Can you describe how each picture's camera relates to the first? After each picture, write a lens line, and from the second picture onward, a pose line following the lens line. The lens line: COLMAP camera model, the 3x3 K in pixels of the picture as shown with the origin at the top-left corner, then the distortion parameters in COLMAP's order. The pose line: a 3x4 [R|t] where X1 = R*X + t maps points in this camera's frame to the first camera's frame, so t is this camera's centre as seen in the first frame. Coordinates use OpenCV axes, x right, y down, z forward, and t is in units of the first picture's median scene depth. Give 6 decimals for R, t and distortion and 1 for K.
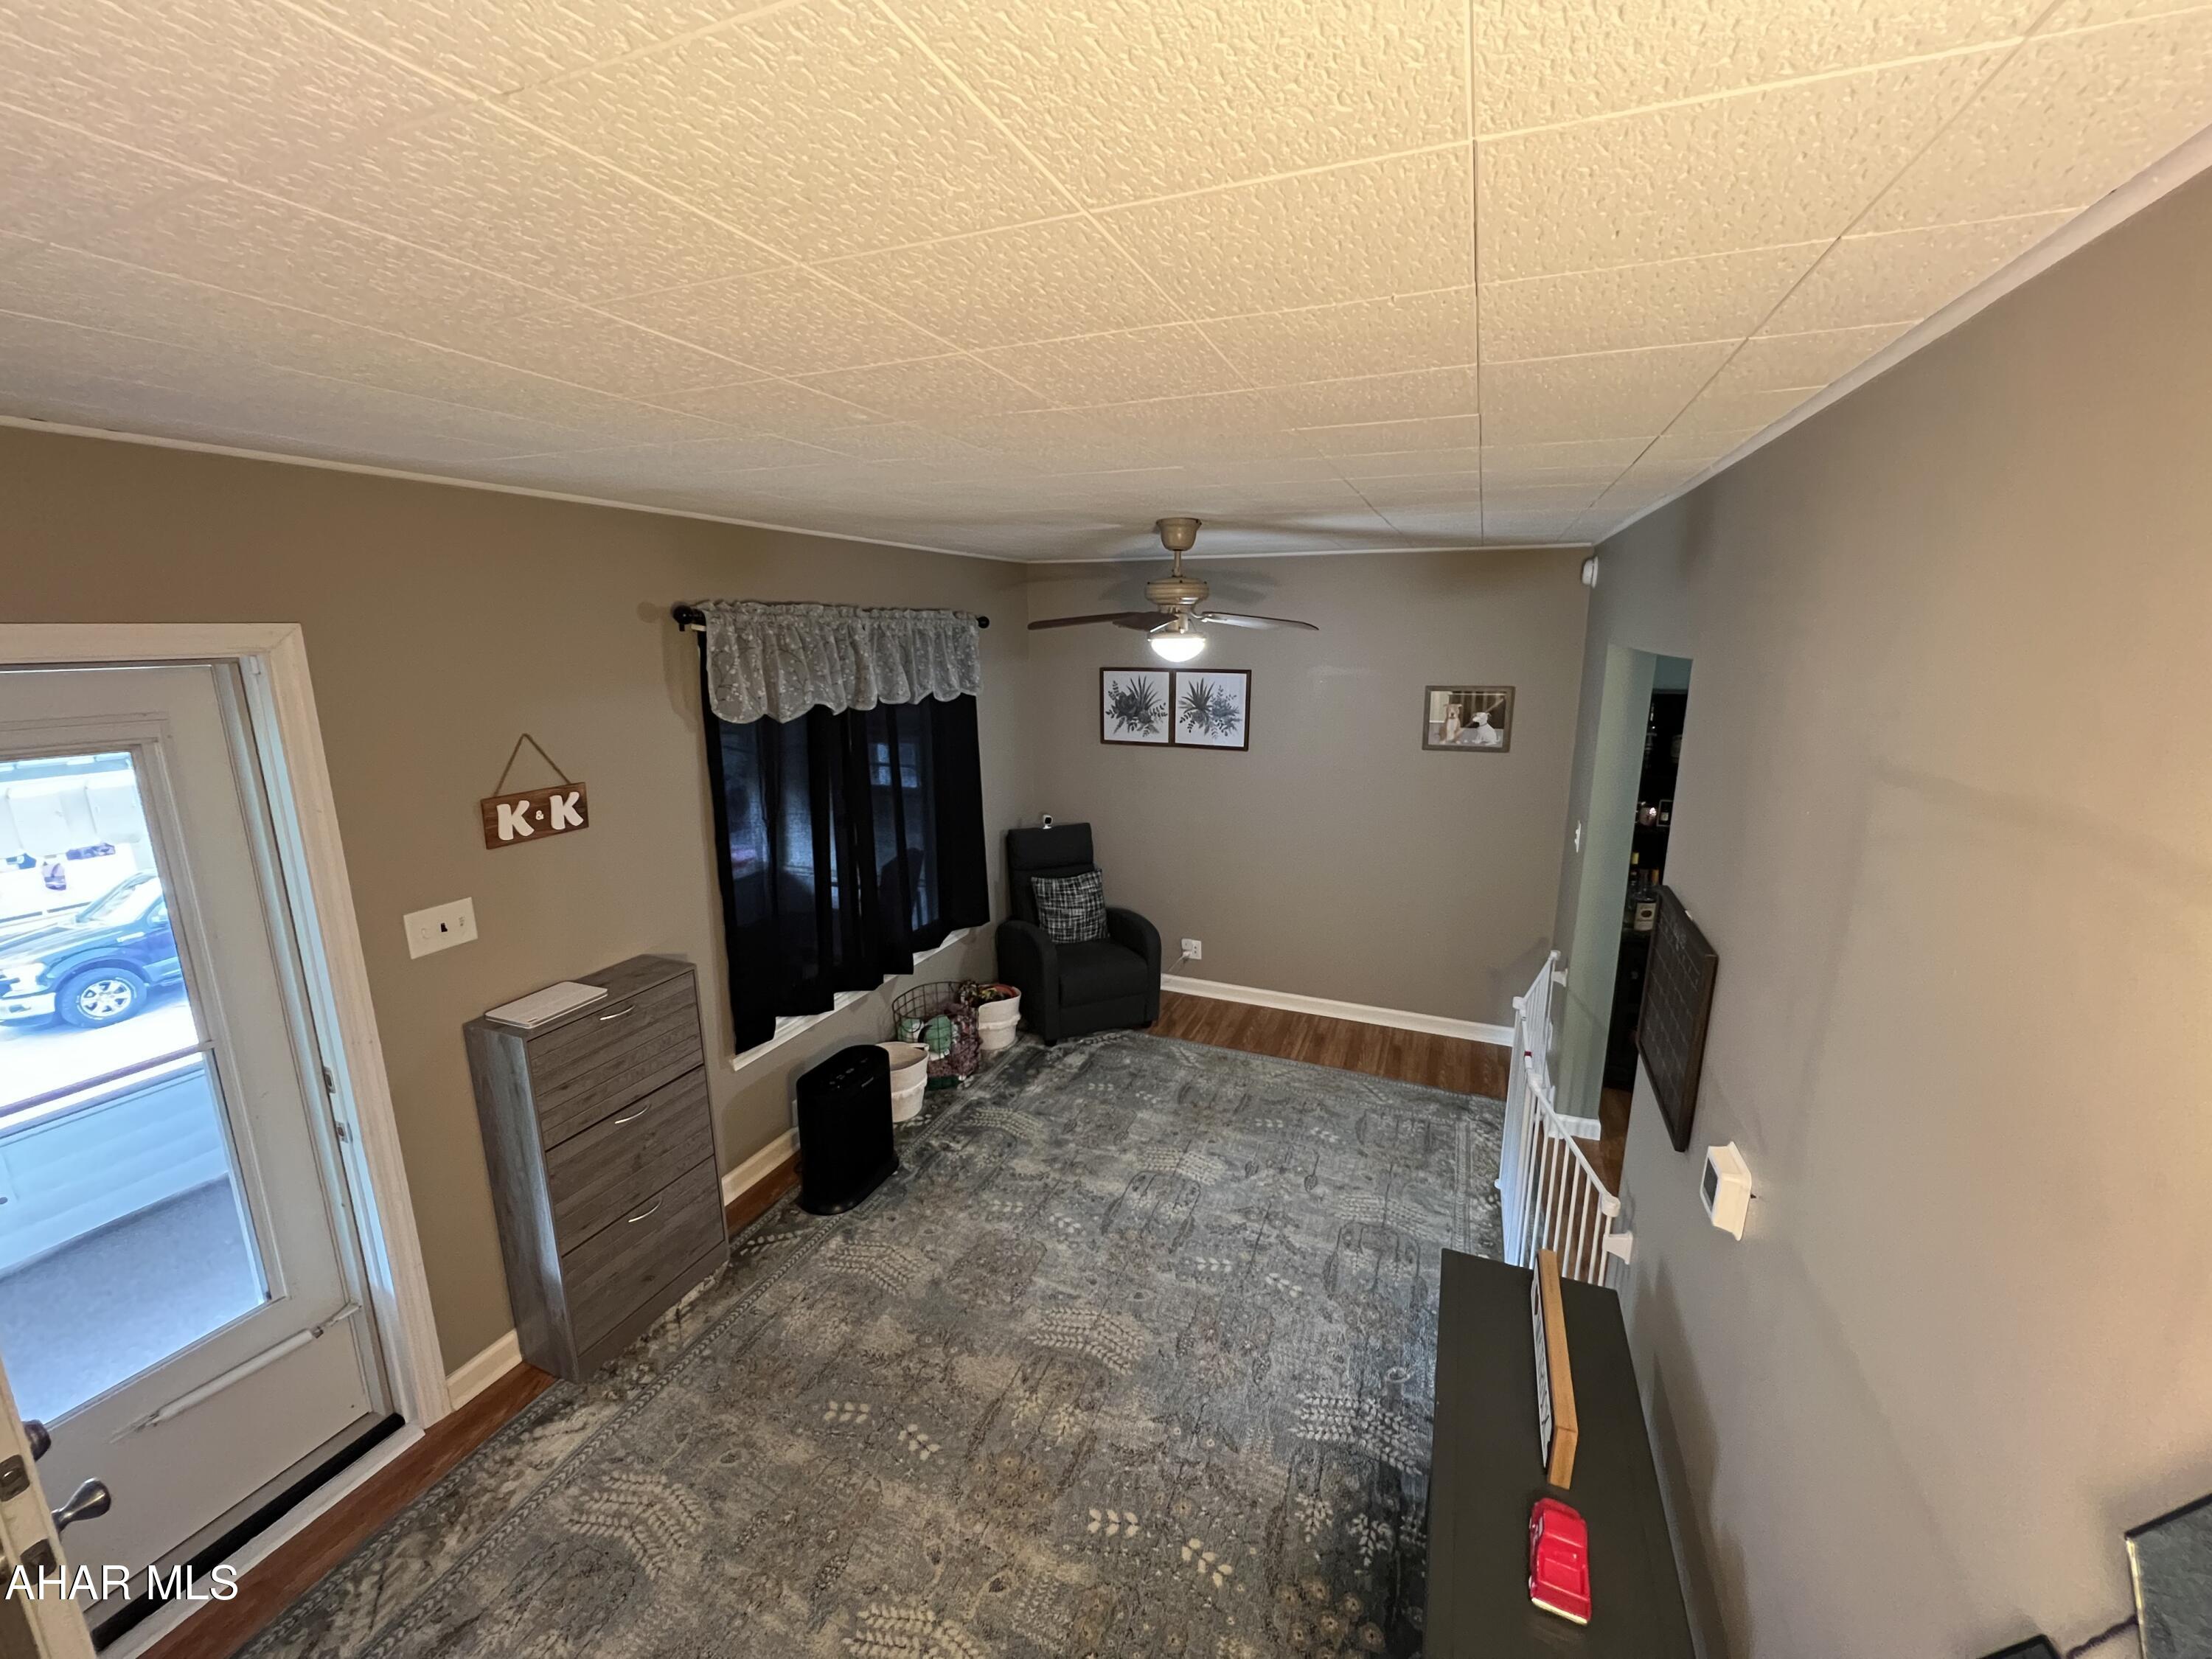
lens RADIAL K [[882.5, 0, 1104.6], [0, 882.5, 822.1], [0, 0, 1]] dist [-0.001336, 0.000278]
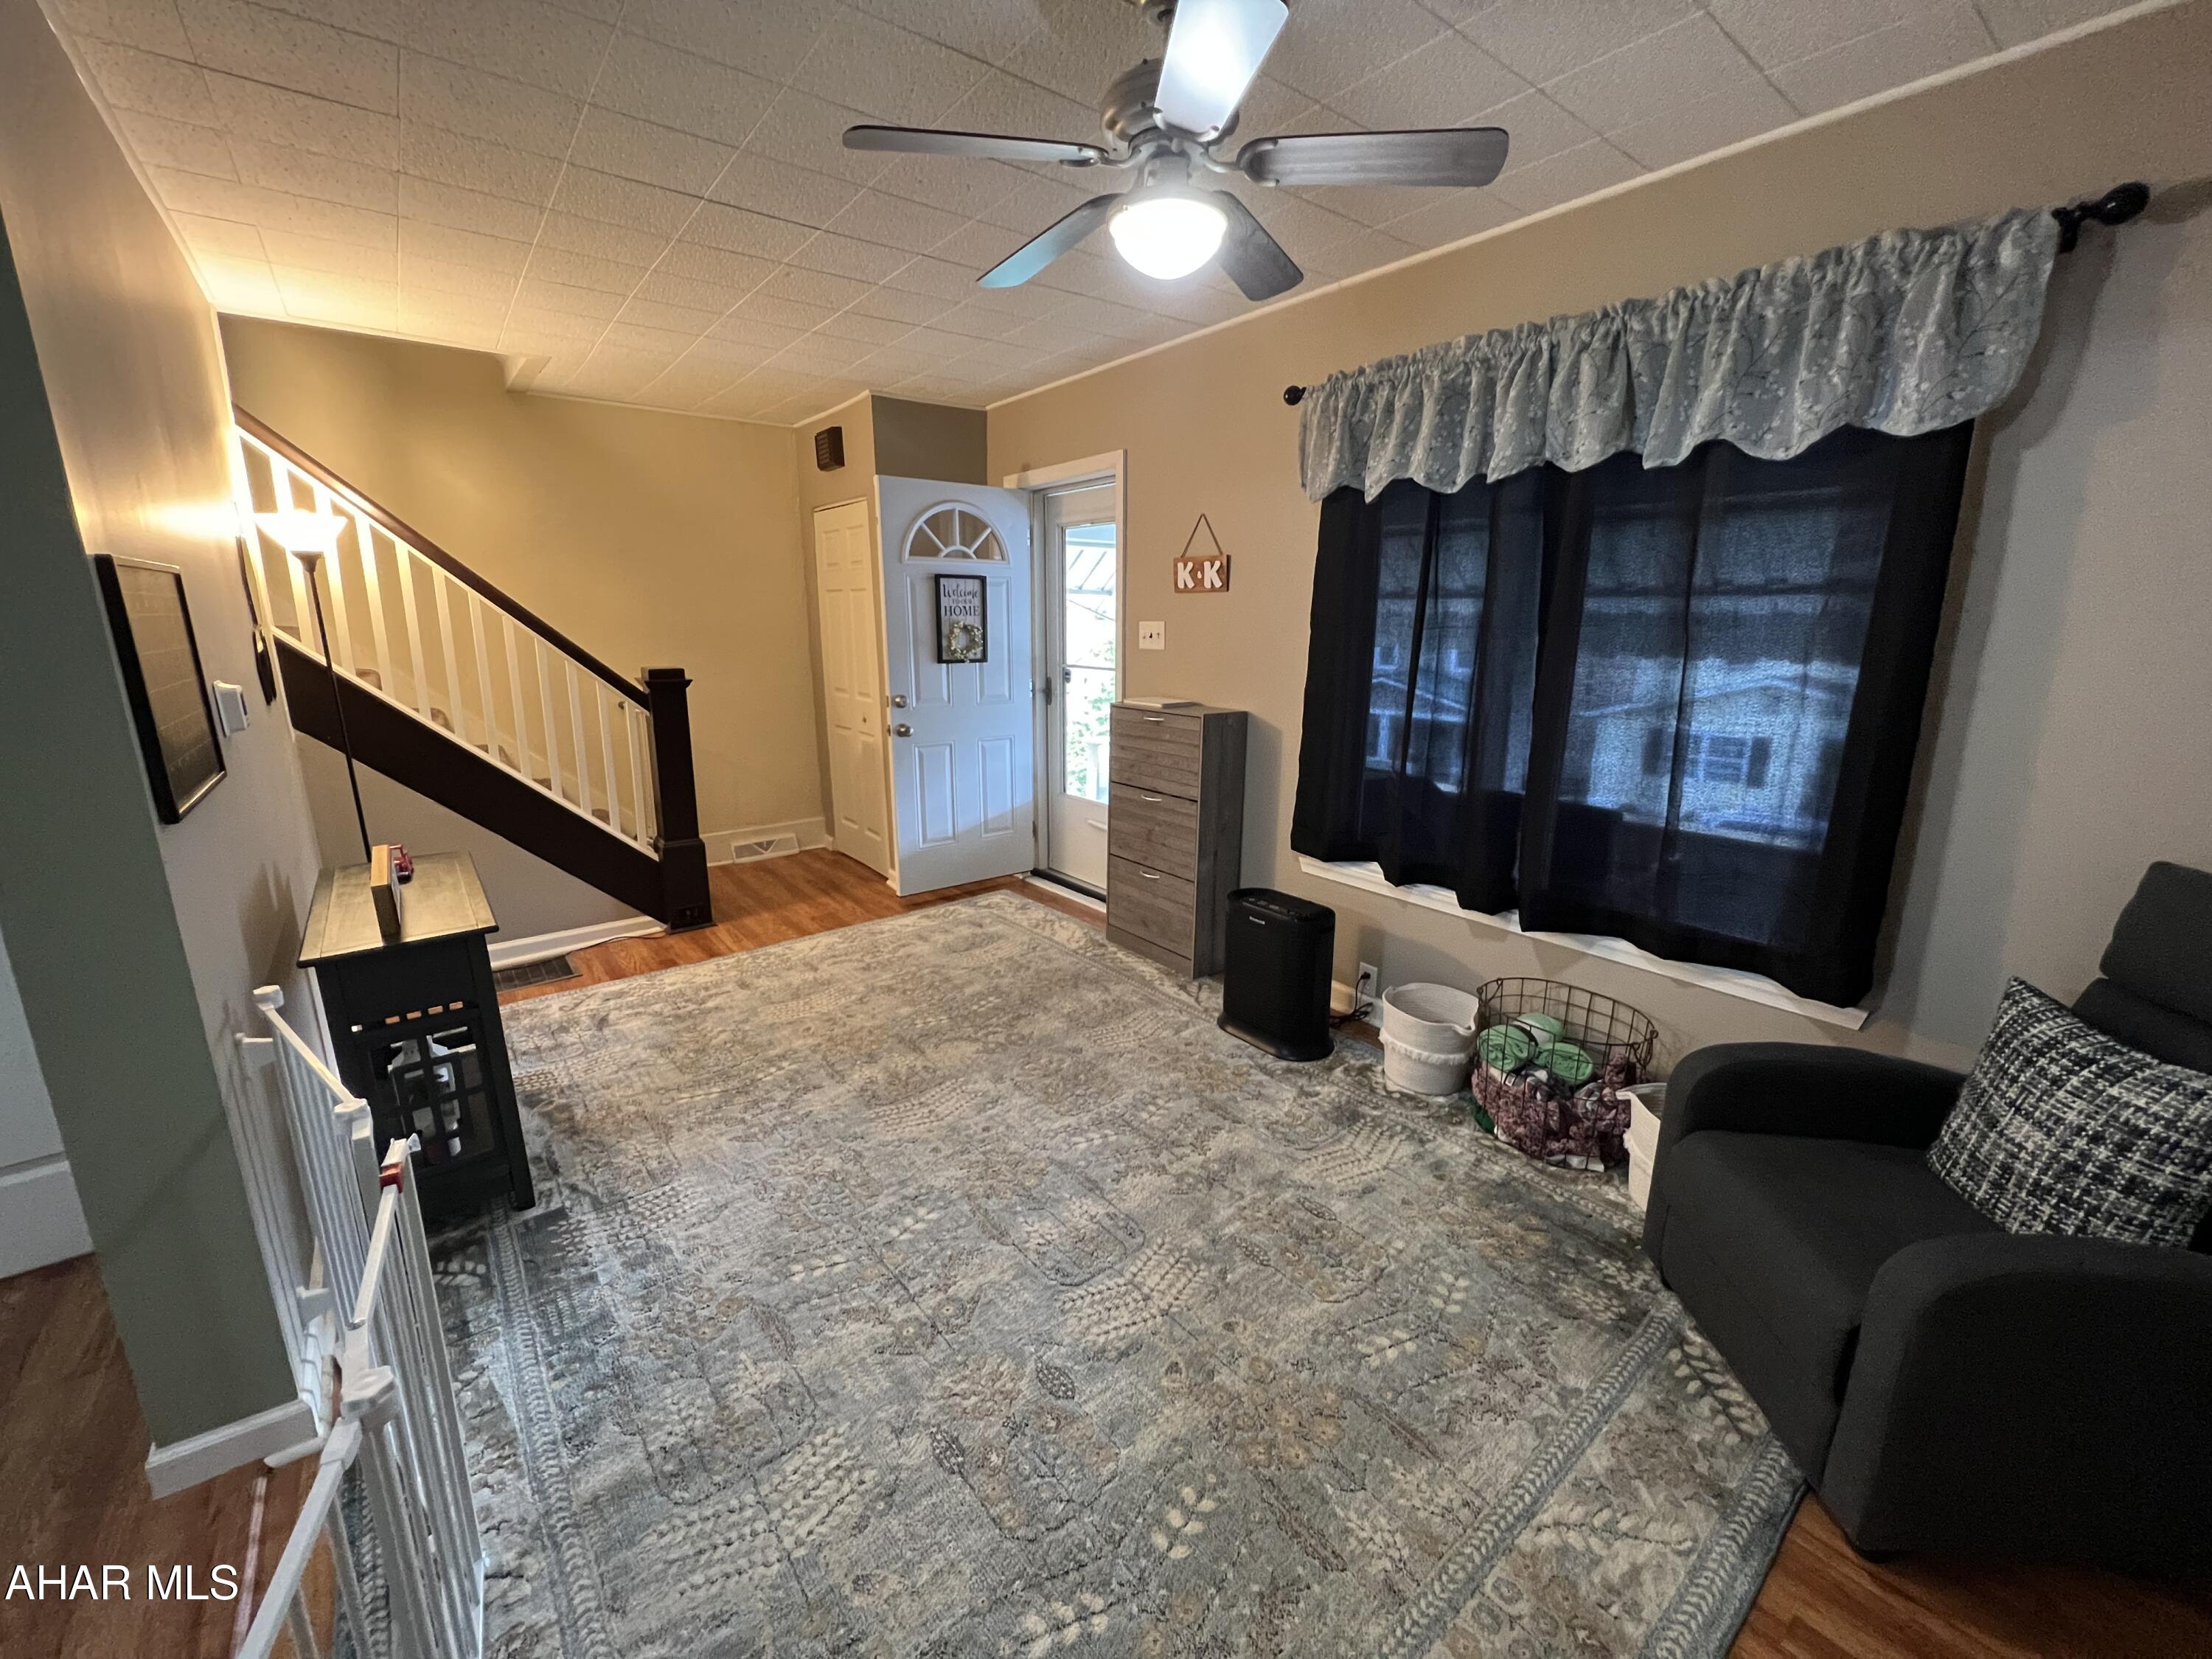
lens RADIAL K [[882.5, 0, 1104.6], [0, 882.5, 822.1], [0, 0, 1]] dist [-0.001336, 0.000278]
pose [[-0.485351, 0.201731, -0.850728, 0.616405], [-0.189287, 0.925697, 0.327499, -0.065381], [0.853583, 0.319984, -0.411103, 1.378214]]
